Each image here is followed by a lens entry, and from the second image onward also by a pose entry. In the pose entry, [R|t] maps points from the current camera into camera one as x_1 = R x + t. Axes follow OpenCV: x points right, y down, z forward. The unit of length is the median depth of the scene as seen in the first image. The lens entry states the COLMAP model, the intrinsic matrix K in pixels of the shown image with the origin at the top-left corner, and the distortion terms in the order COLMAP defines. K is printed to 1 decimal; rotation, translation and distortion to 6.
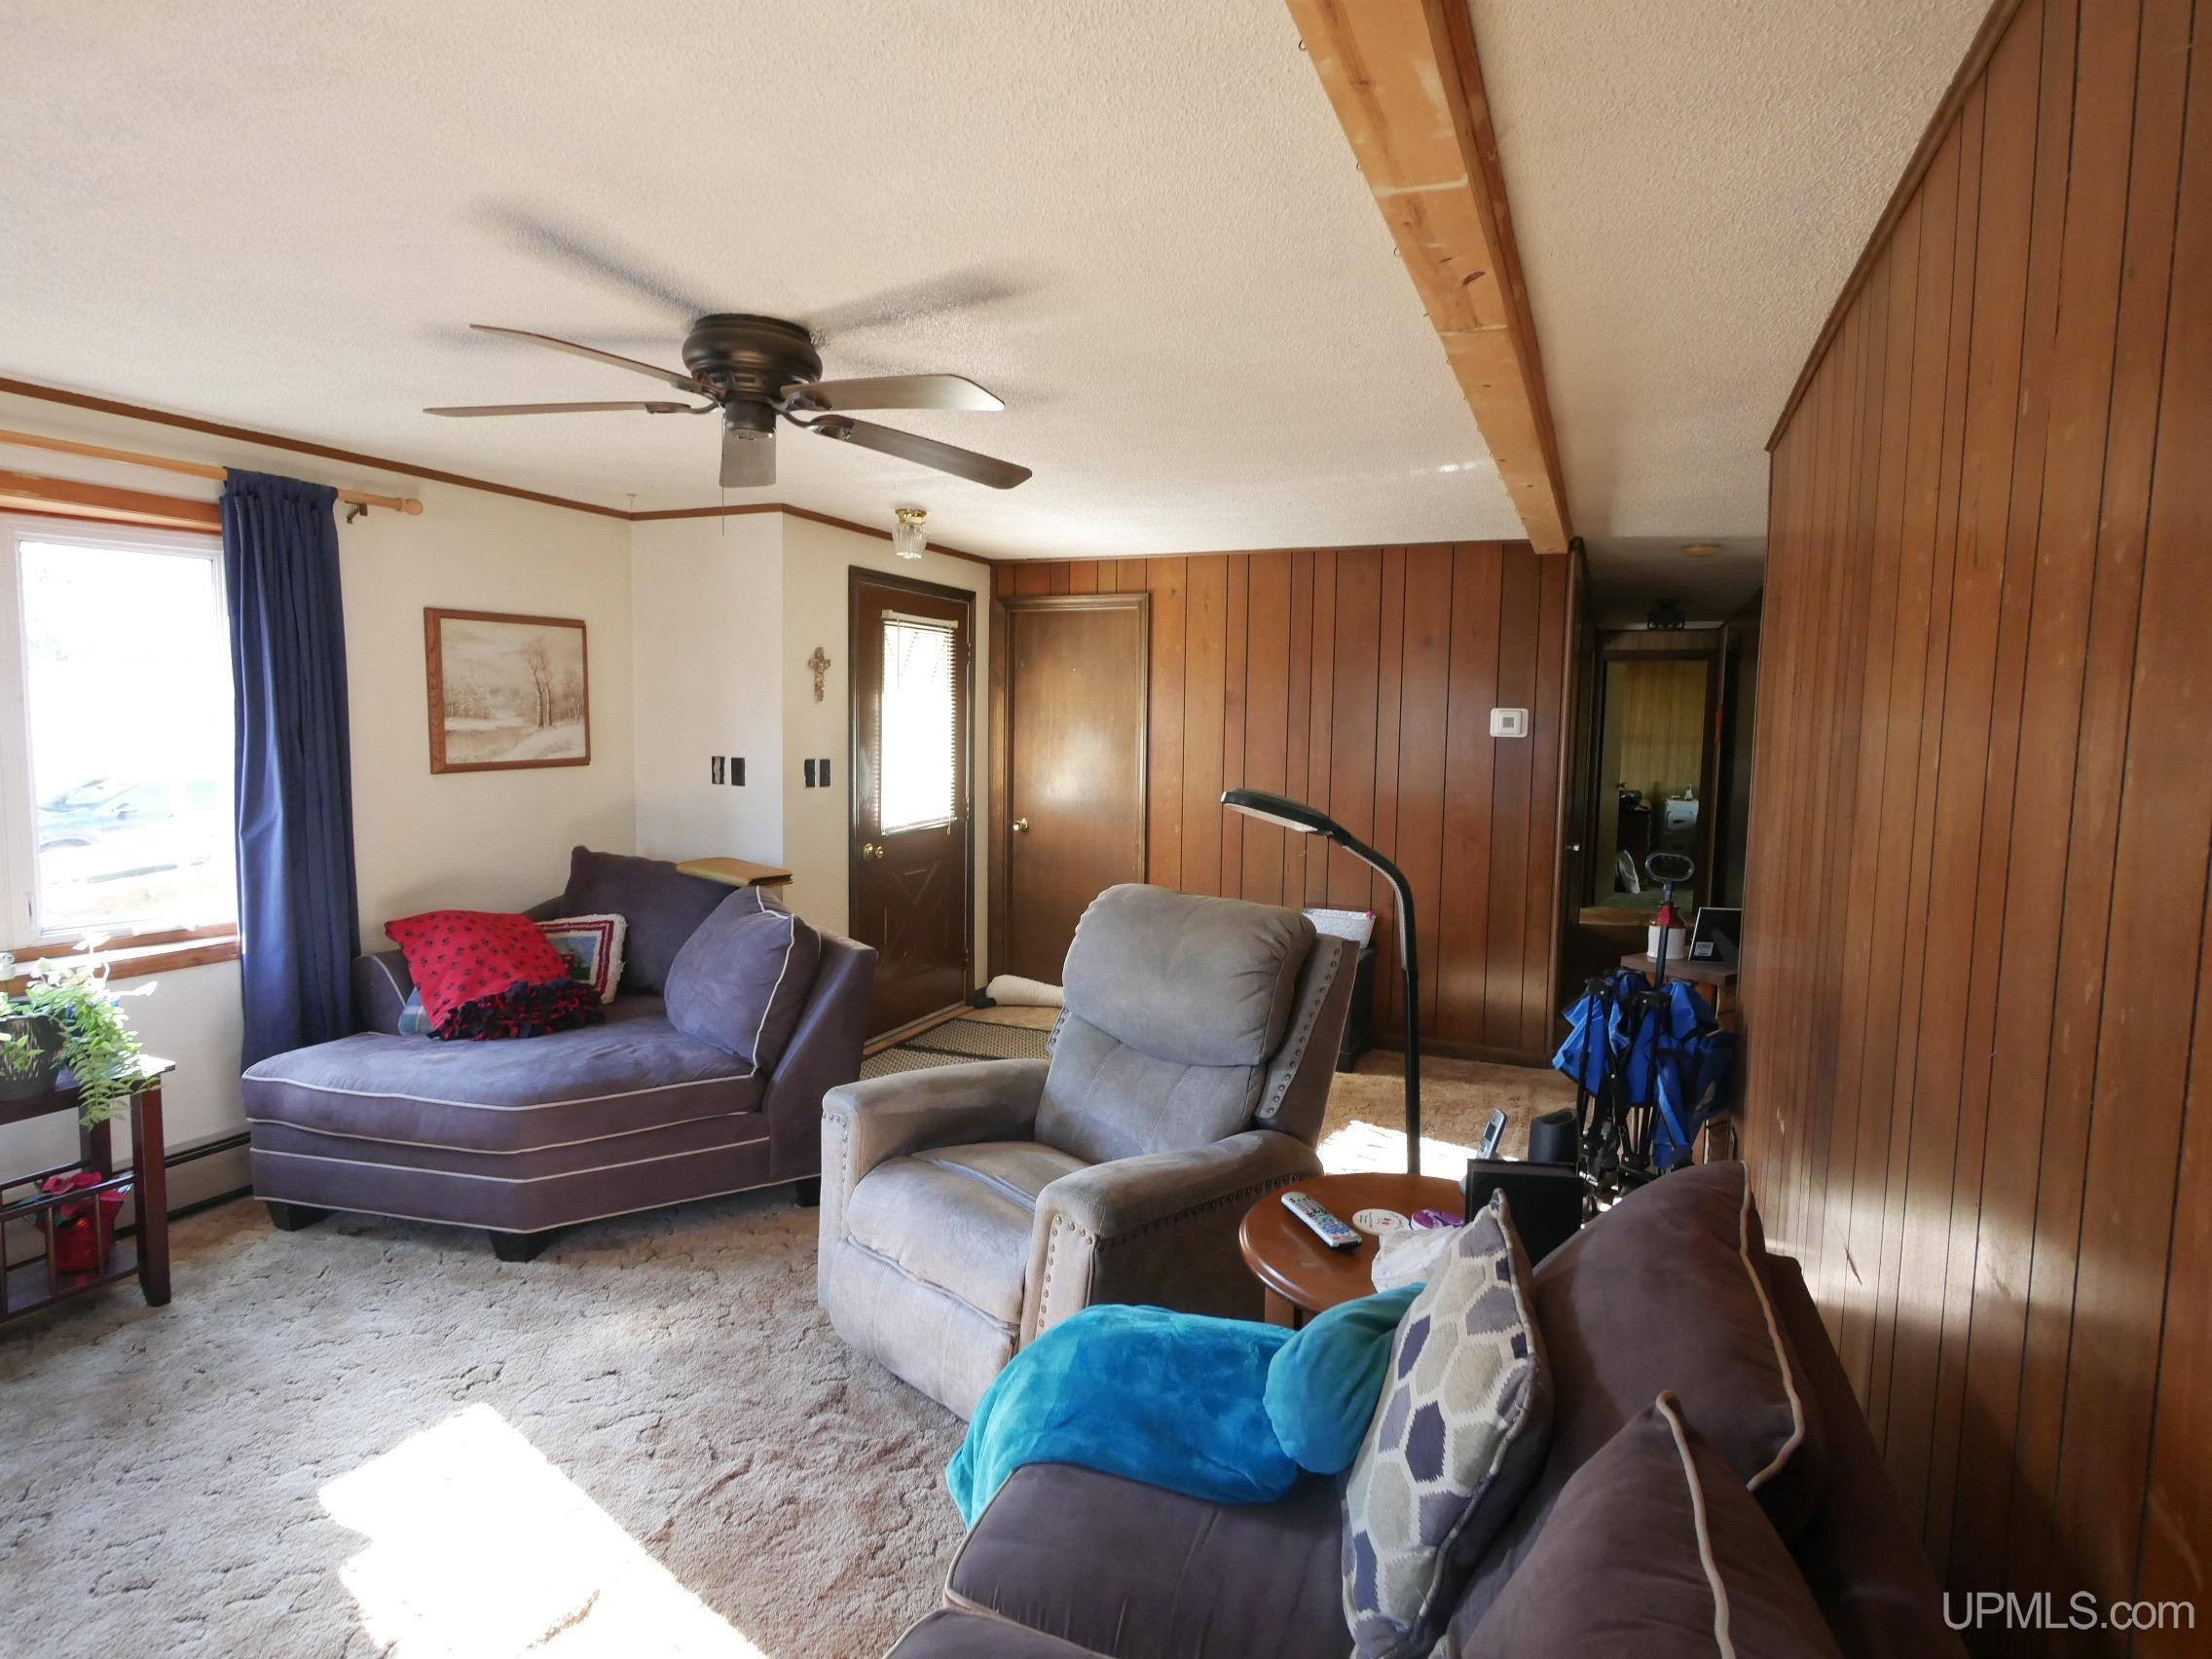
lens RADIAL K [[1172.4, 0, 1104.4], [0, 1172.4, 819.5], [0, 0, 1]] dist [0.000723, -0.000638]
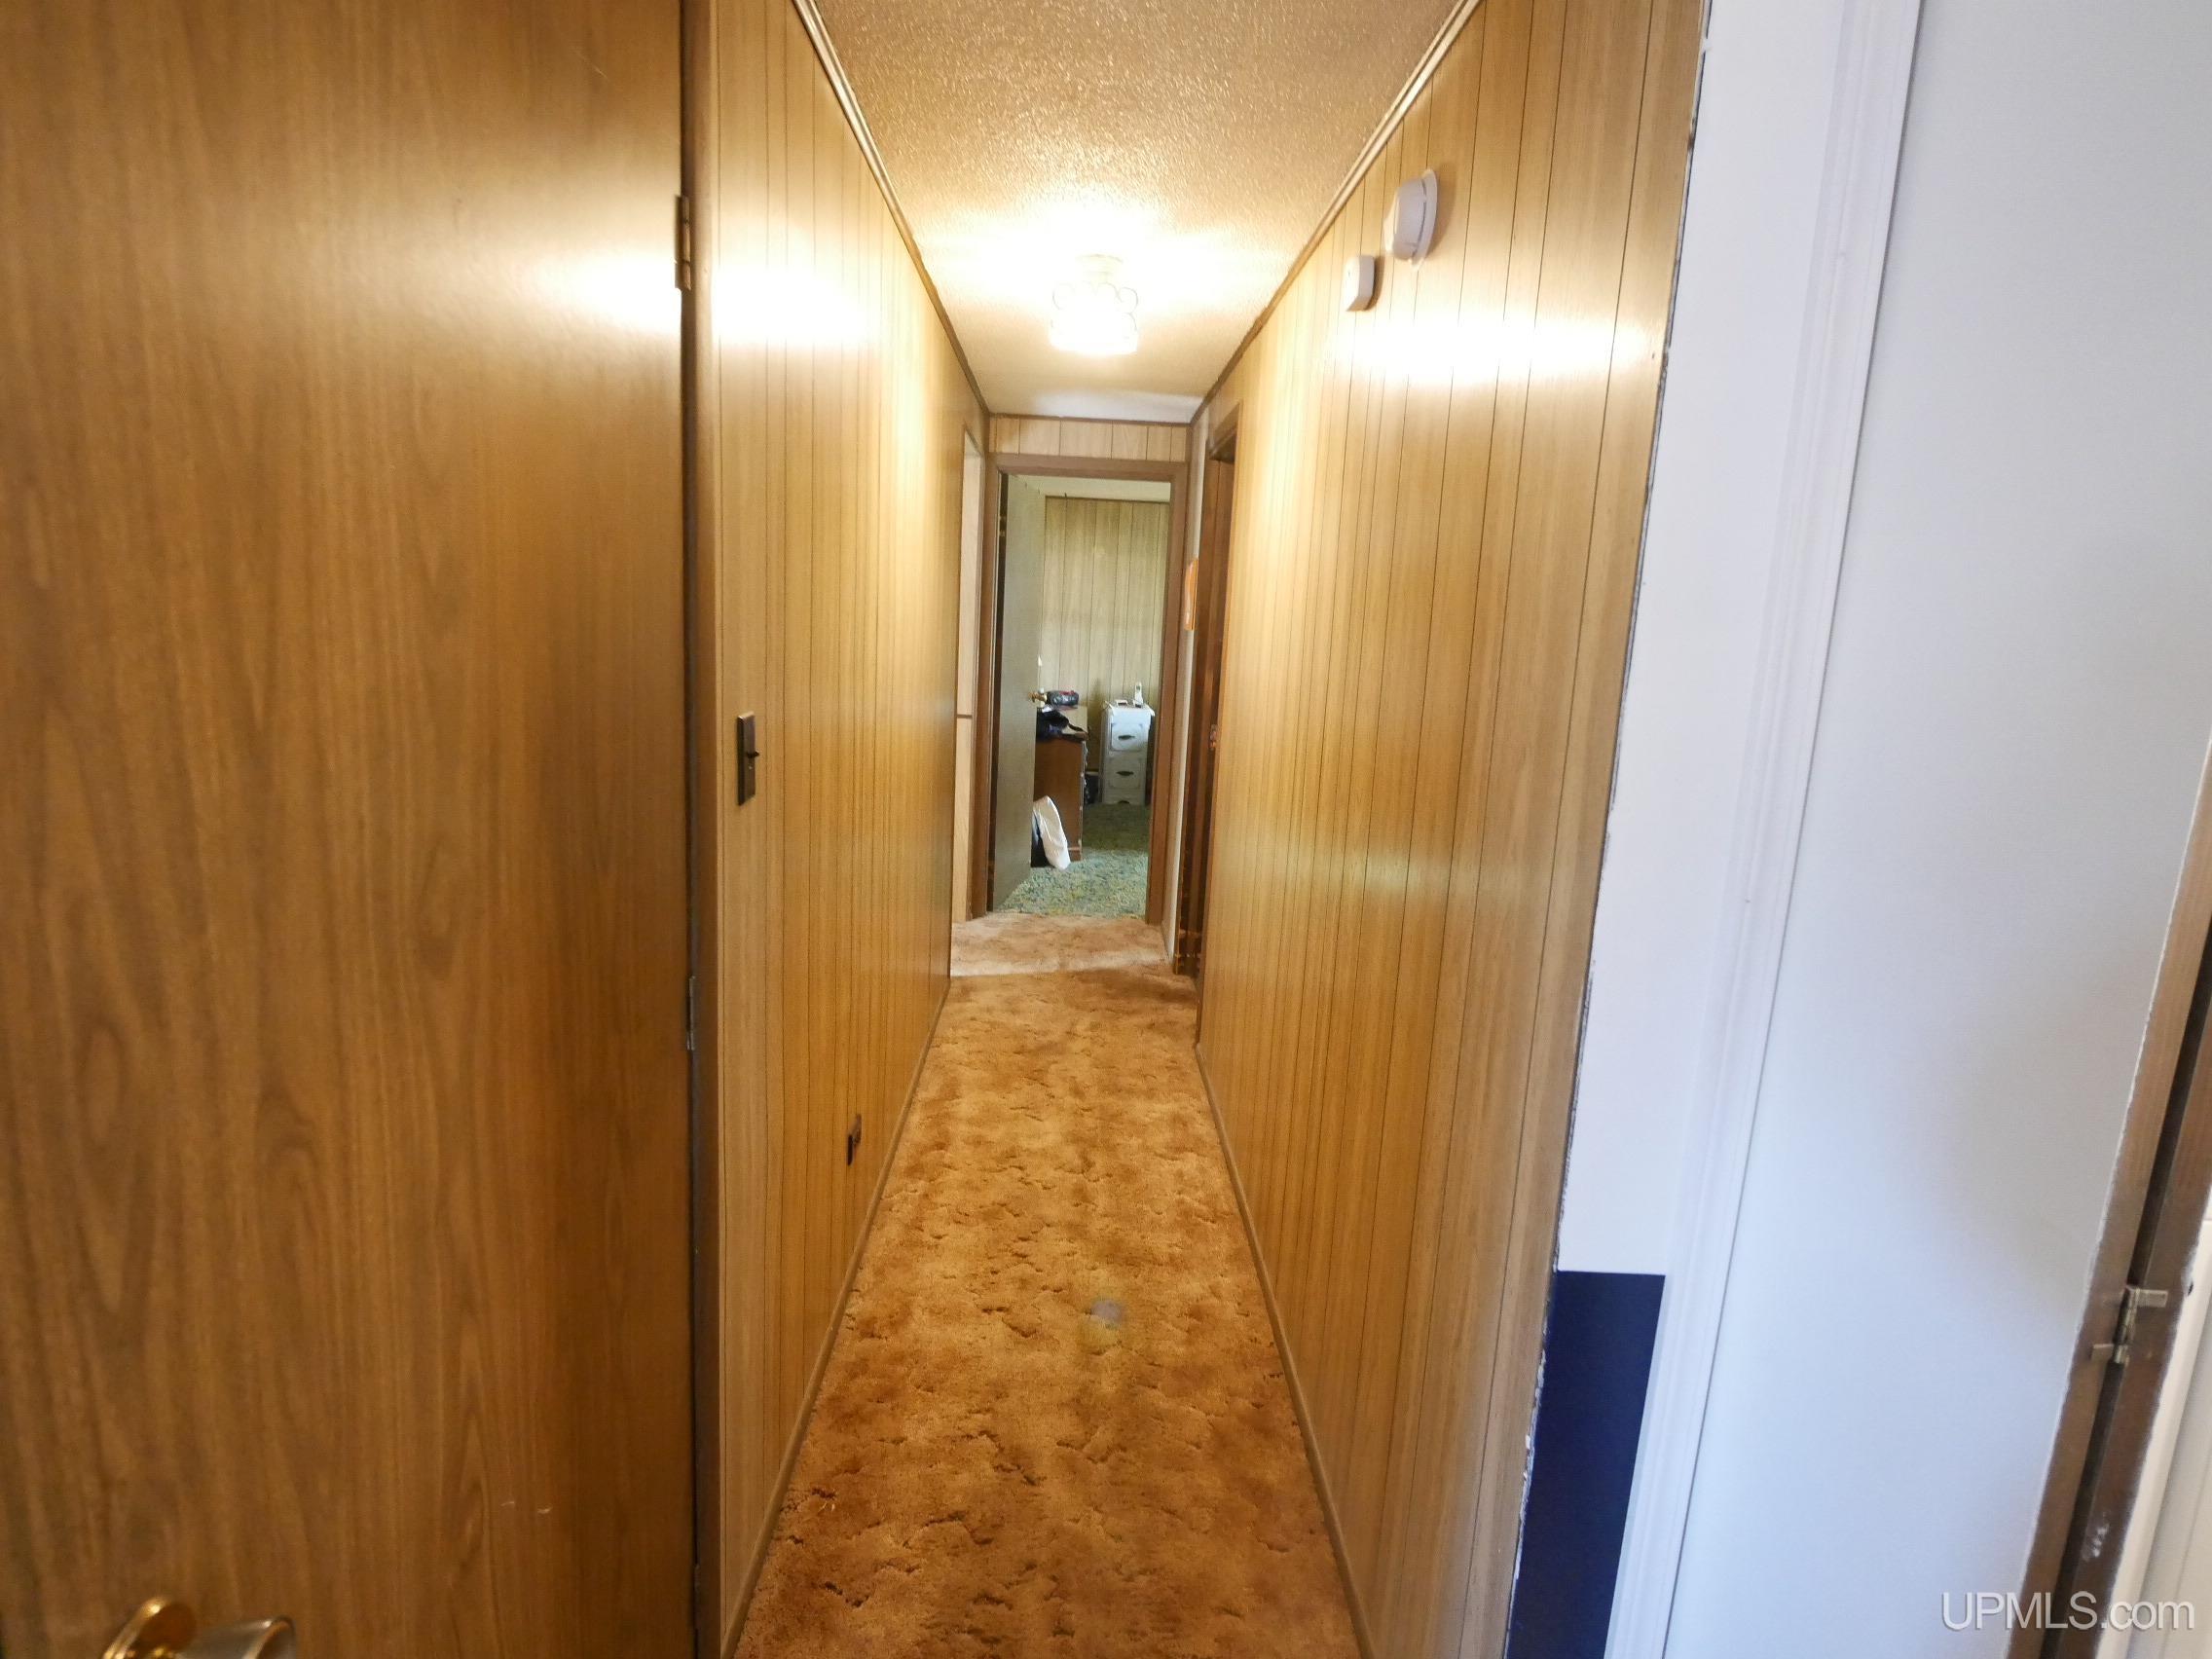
lens RADIAL K [[1172.4, 0, 1104.4], [0, 1172.4, 819.5], [0, 0, 1]] dist [0.000723, -0.000638]
pose [[0.905331, -0.043435, 0.422479, 0.193969], [0.001694, 0.995118, 0.098680, -0.020058], [-0.424703, -0.088622, 0.900985, 0.398291]]
